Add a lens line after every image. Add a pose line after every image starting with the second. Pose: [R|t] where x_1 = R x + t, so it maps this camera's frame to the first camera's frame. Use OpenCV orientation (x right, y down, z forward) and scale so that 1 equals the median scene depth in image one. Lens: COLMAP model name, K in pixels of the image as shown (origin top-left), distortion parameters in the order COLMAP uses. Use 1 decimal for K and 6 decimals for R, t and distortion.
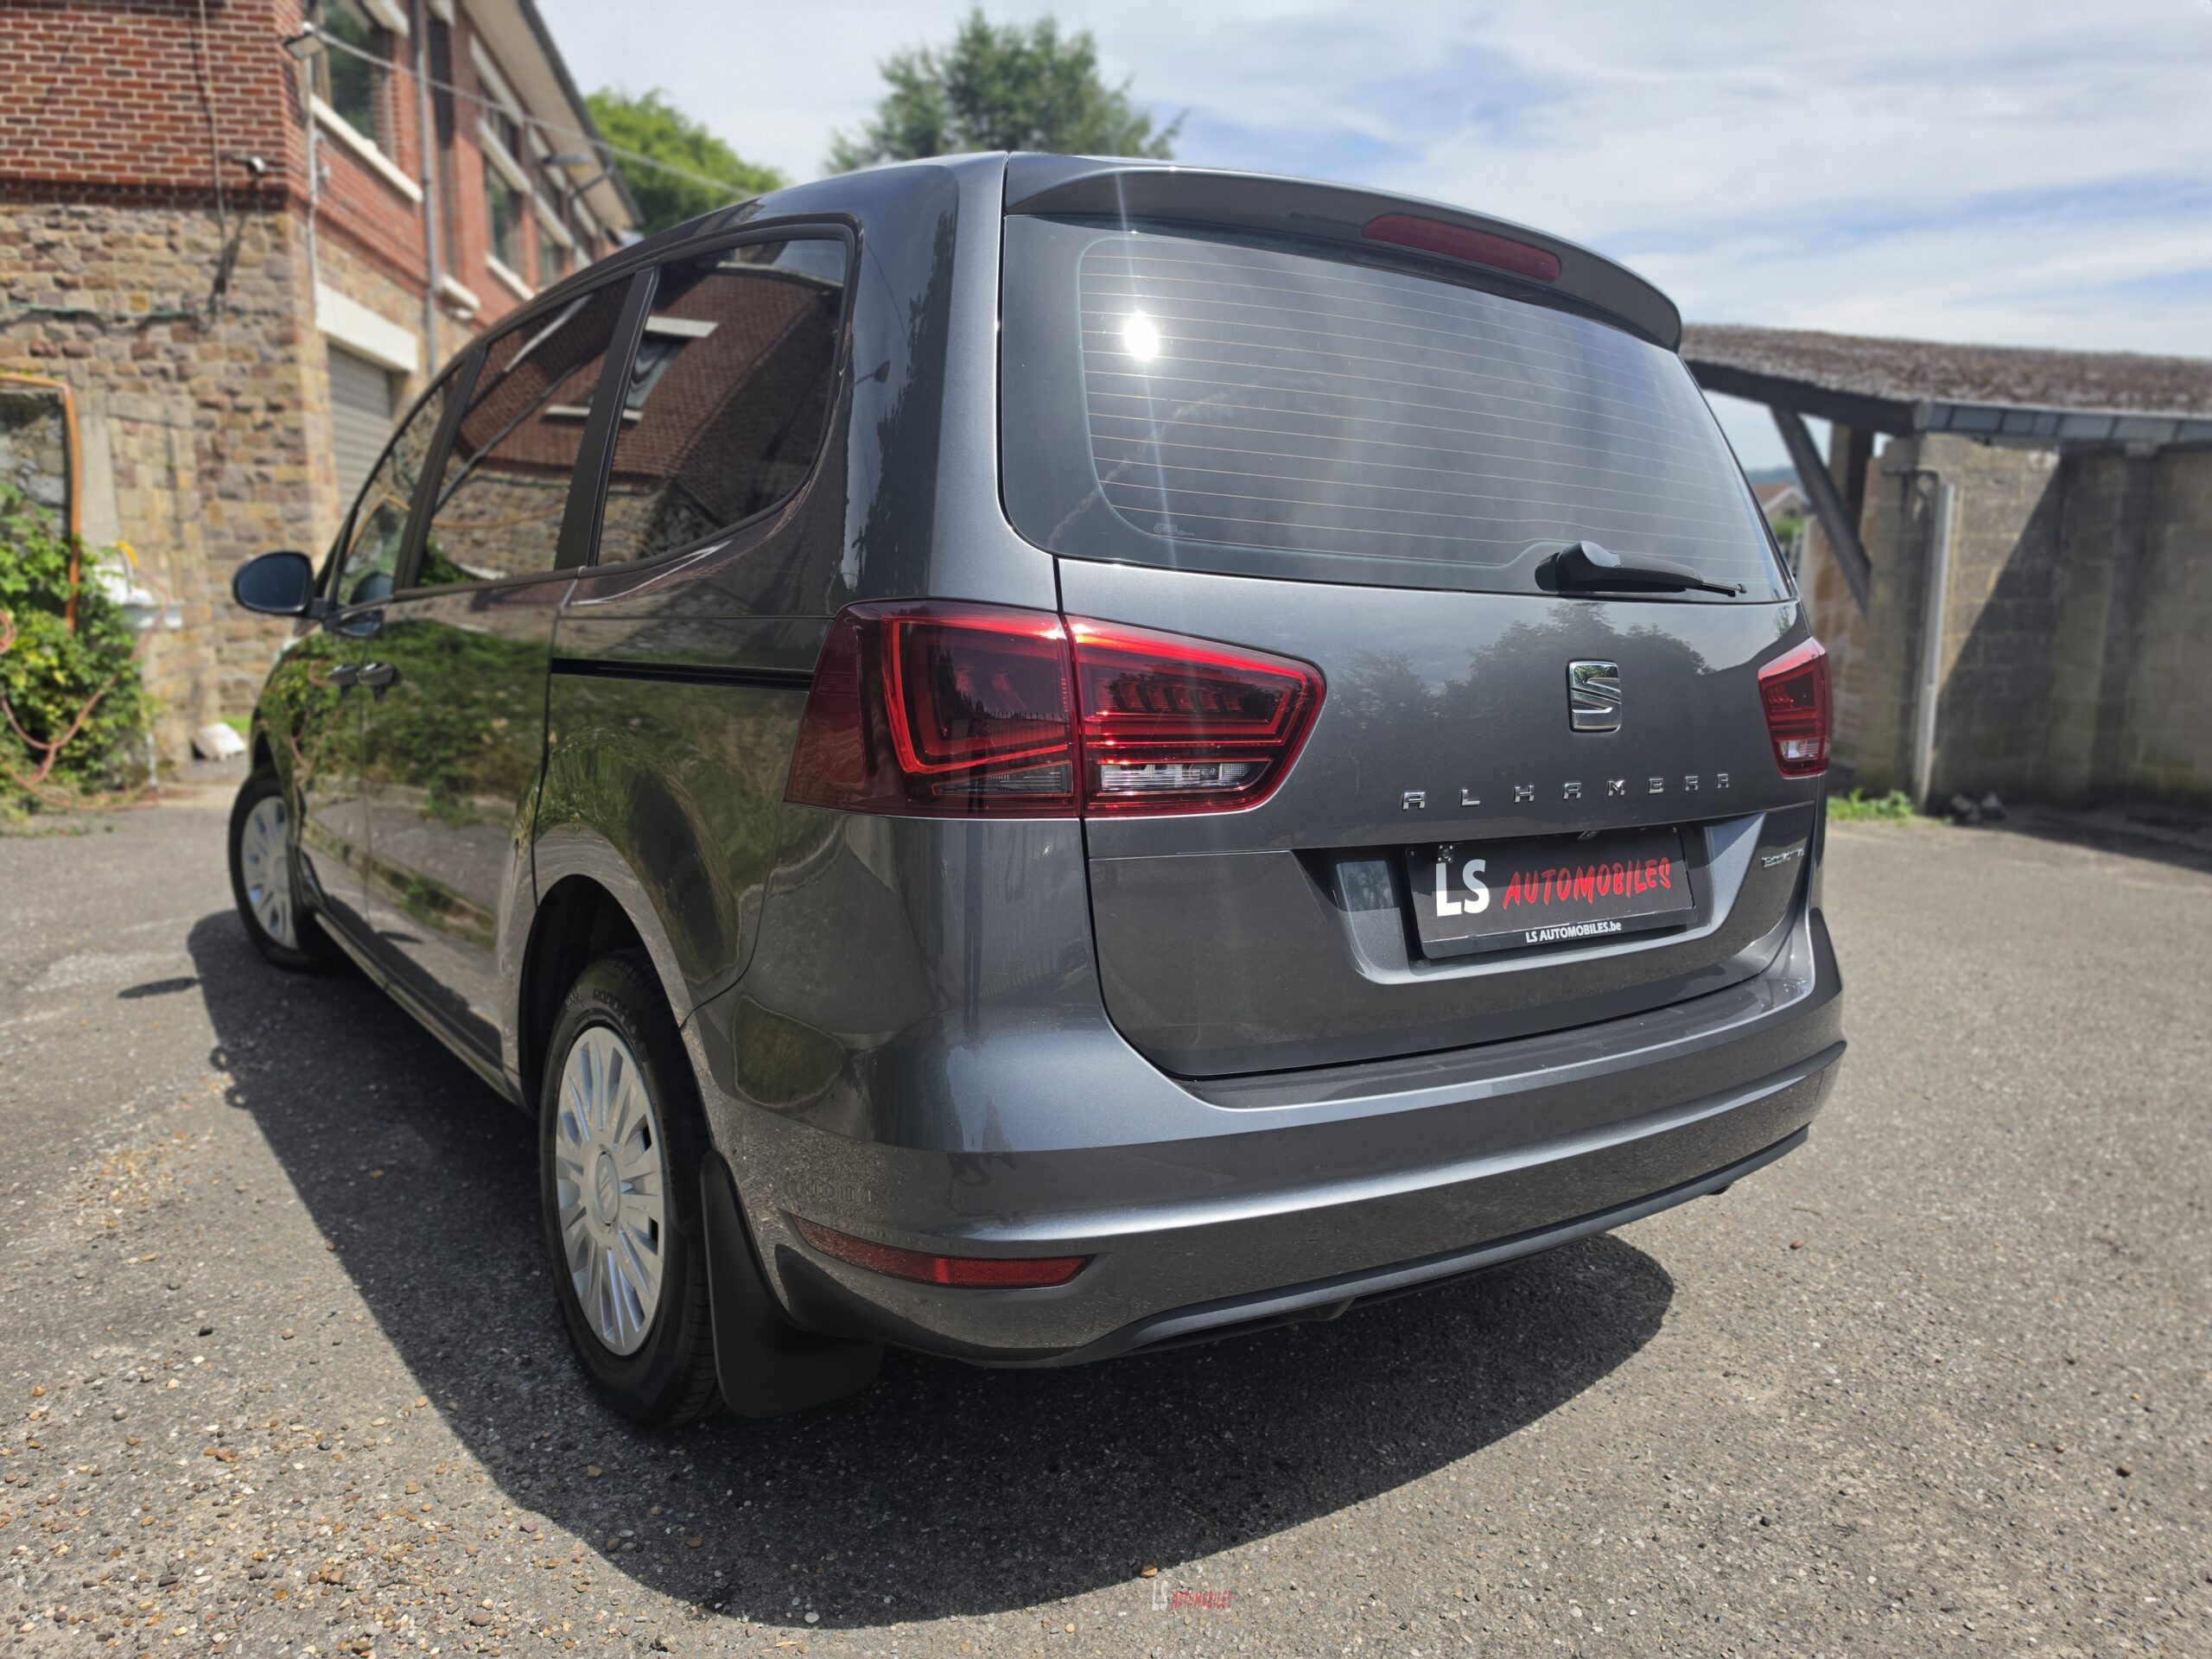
lens RADIAL K [[1586.7, 0, 1118.6], [0, 1586.7, 818.3], [0, 0, 1]] dist [-0.000768, 0.005485]
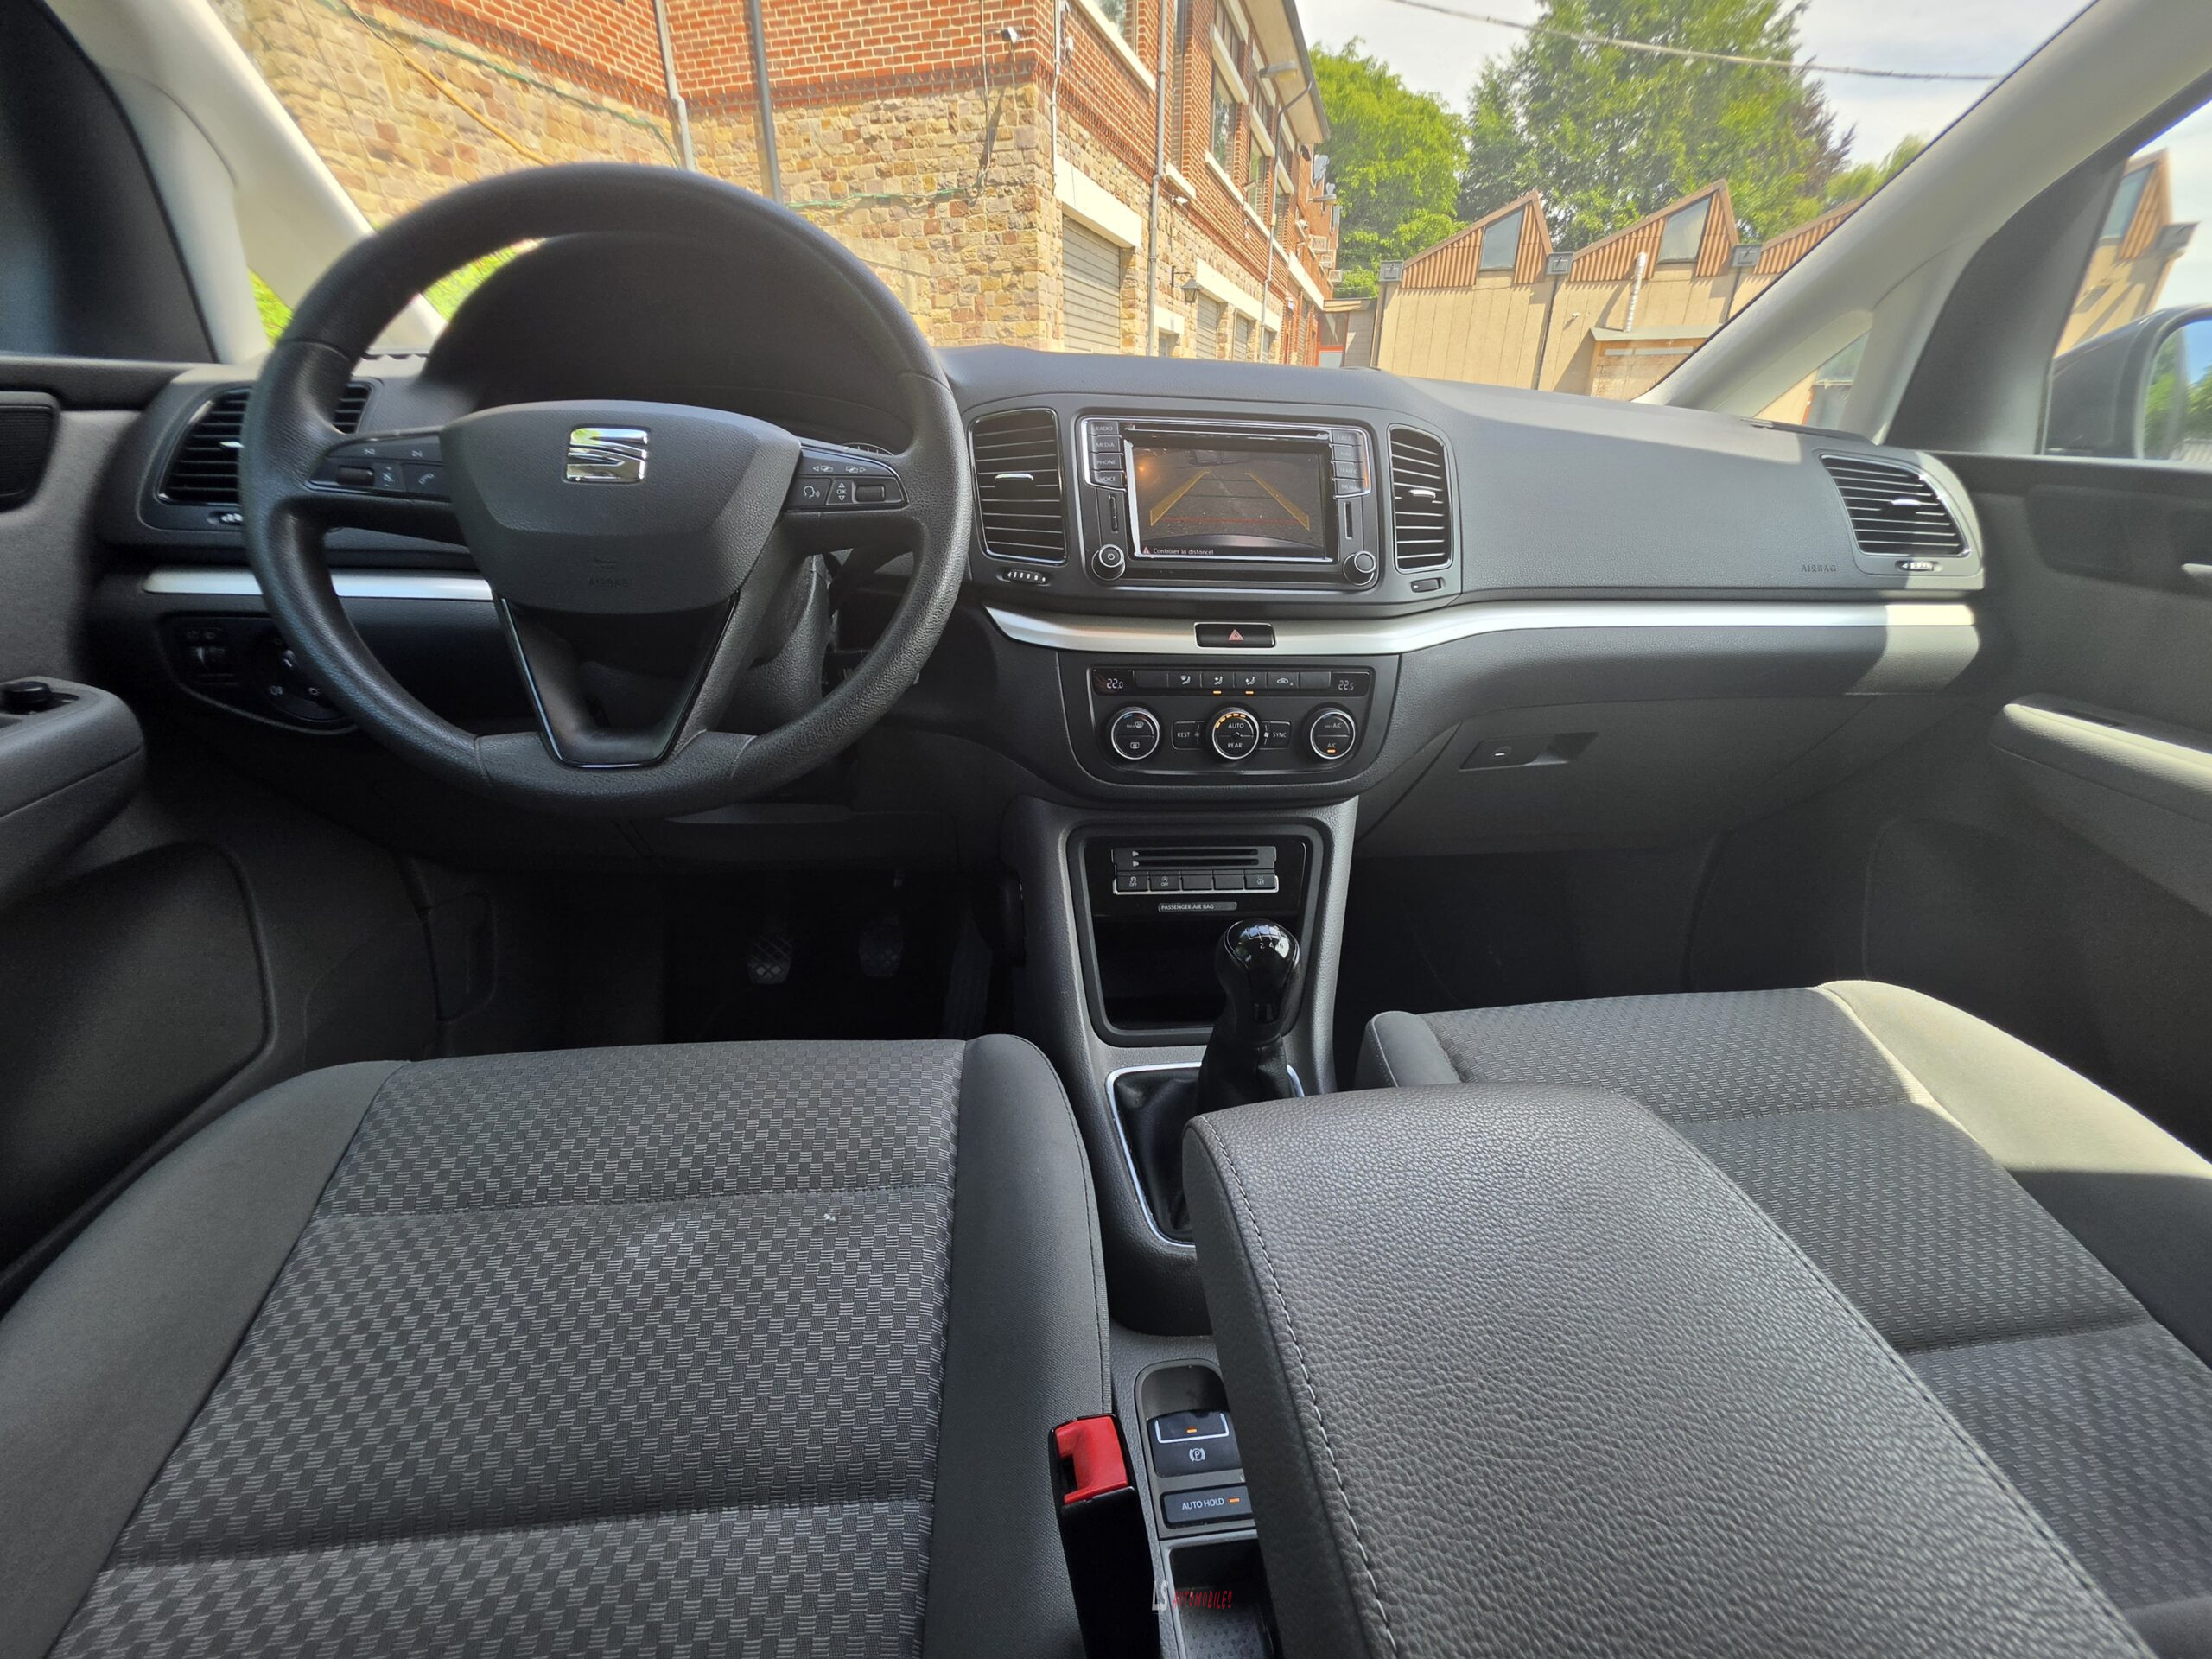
lens RADIAL K [[896.6, 0, 1090.6], [0, 896.6, 831.9], [0, 0, 1]] dist [-0.001310, 0.000623]
pose [[0.879236, 0.196271, -0.434076, -0.085226], [-0.073221, 0.956034, 0.283967, -0.038857], [0.470726, -0.217891, 0.854951, 0.327306]]
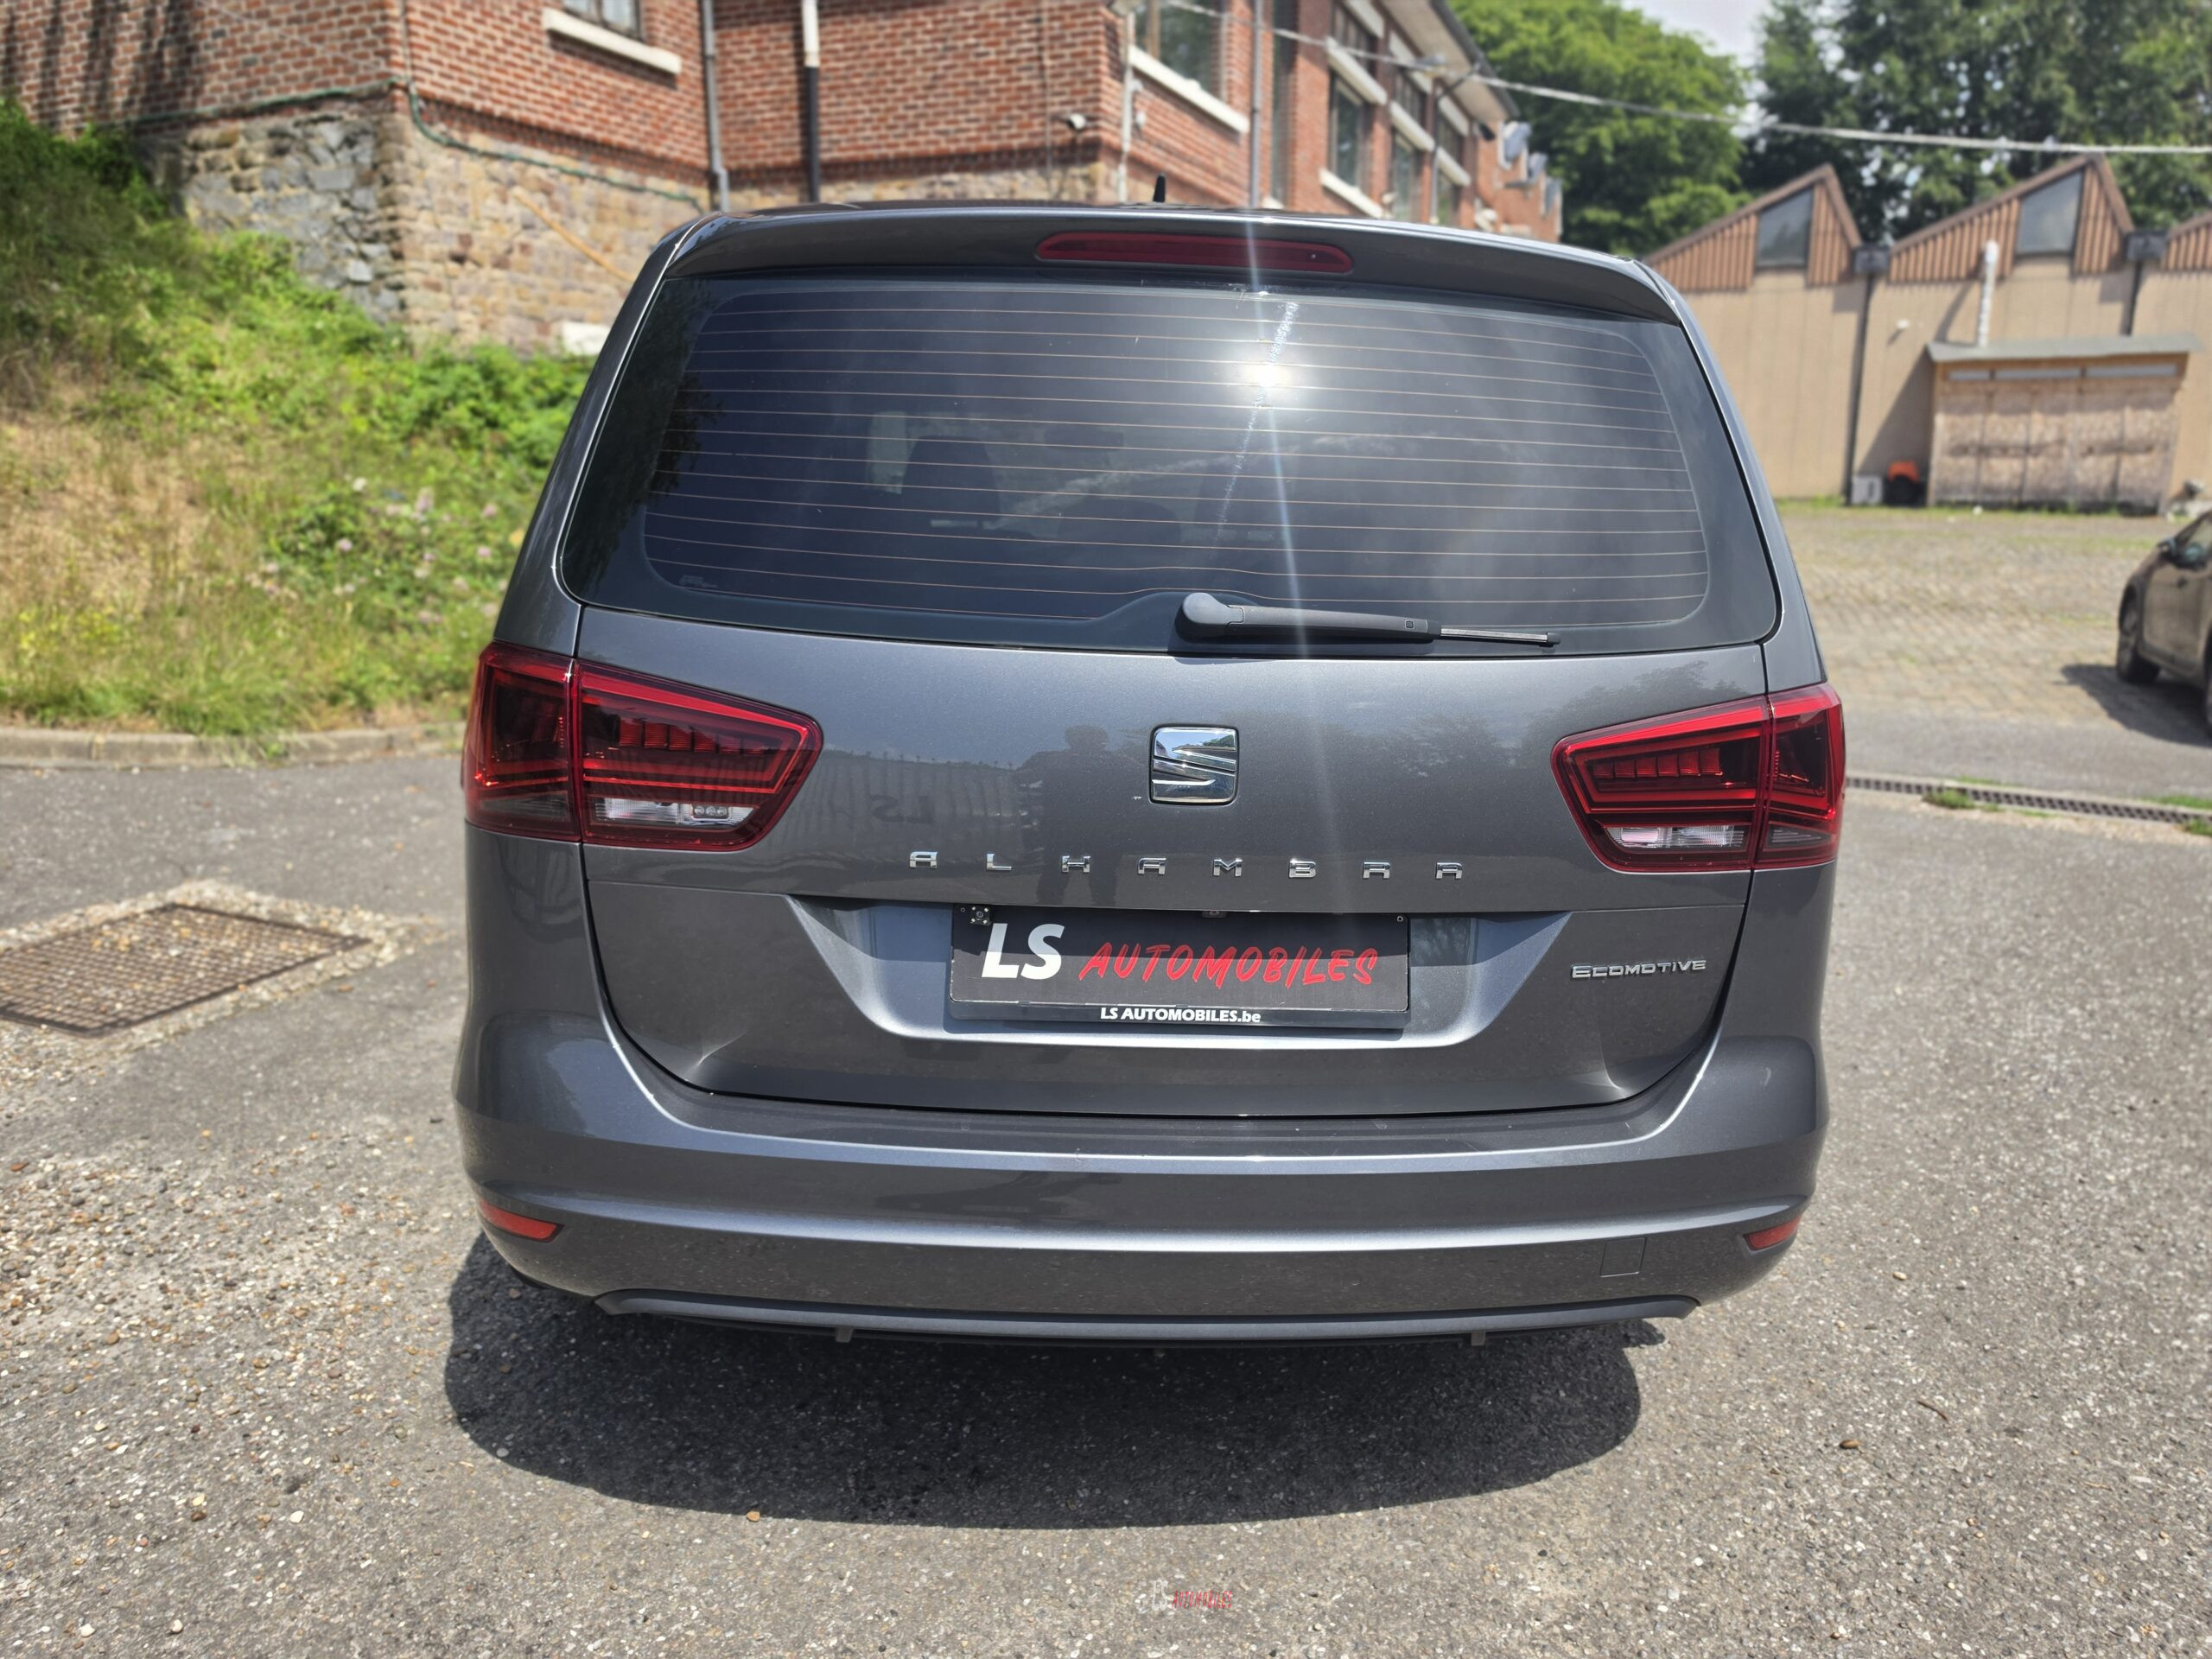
lens RADIAL K [[1569.7, 0, 1106.0], [0, 1569.7, 829.5], [0, 0, 1]] dist [0.052788, -0.069002]
pose [[0.844428, 0.118656, -0.522362, 0.123317], [-0.079872, 0.992147, 0.096251, -0.020821], [0.529681, -0.039555, 0.847274, 0.034822]]
